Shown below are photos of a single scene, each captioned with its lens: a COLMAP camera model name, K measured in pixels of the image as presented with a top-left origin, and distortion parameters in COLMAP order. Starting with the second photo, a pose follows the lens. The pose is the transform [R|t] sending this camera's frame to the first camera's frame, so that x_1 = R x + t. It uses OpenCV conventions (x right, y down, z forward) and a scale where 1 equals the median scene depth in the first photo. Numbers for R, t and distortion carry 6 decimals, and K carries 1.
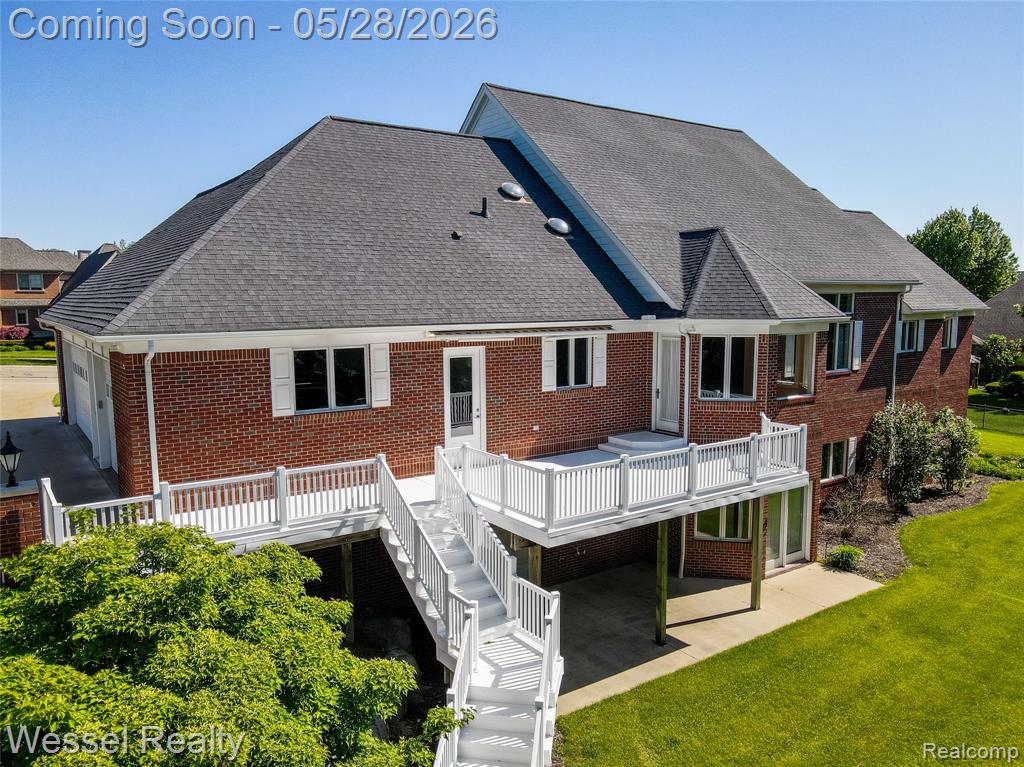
lens RADIAL K [[758.3, 0, 501.7], [0, 758.3, 389.8], [0, 0, 1]] dist [-0.001216, 0.035373]
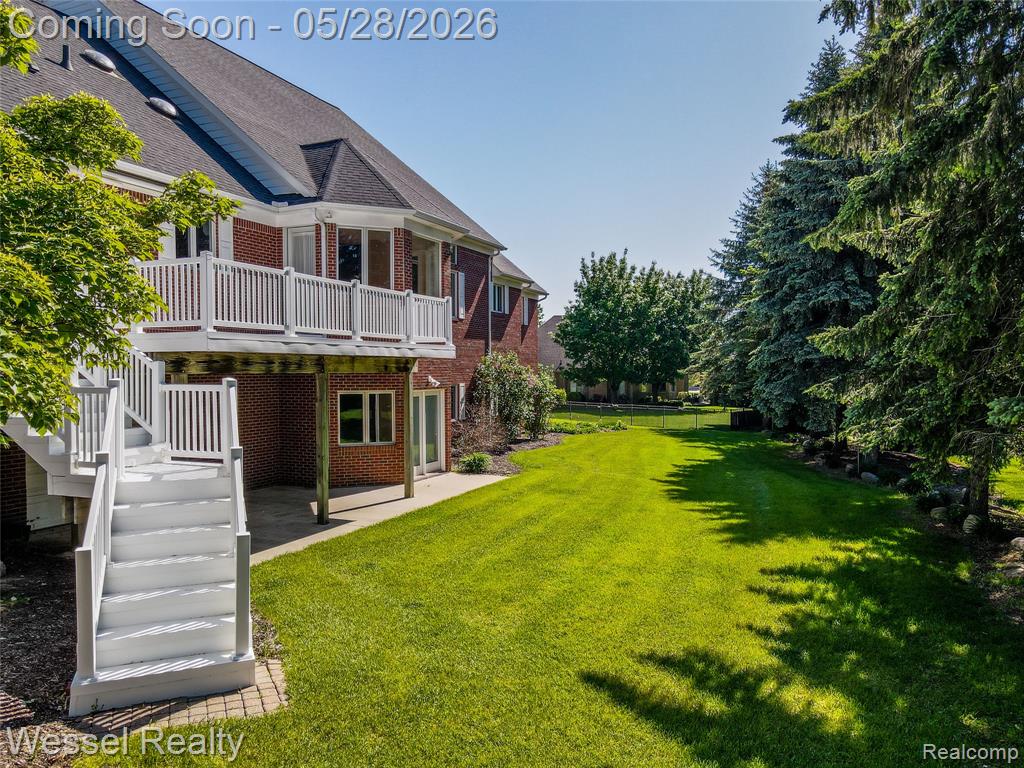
lens RADIAL K [[758.3, 0, 501.7], [0, 758.3, 390.3], [0, 0, 1]] dist [-0.001216, 0.035373]
pose [[0.850595, -0.012121, 0.525682, -0.059296], [0.064178, 0.994653, -0.080912, 0.206086], [-0.521891, 0.102560, 0.846824, 0.098277]]
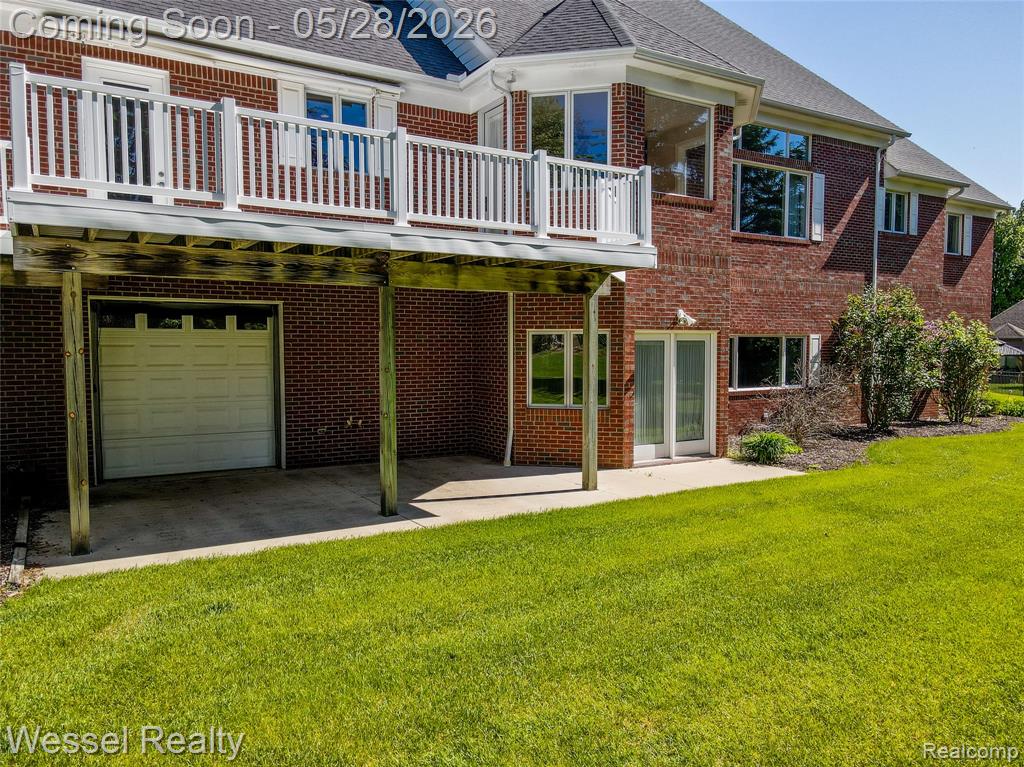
lens RADIAL K [[758.3, 0, 501.7], [0, 758.3, 389.8], [0, 0, 1]] dist [-0.001216, 0.035373]
pose [[0.998251, 0.006584, -0.058745, 0.257240], [-0.010473, 0.997755, -0.066153, 0.214728], [0.058178, 0.066652, 0.996079, 0.320846]]
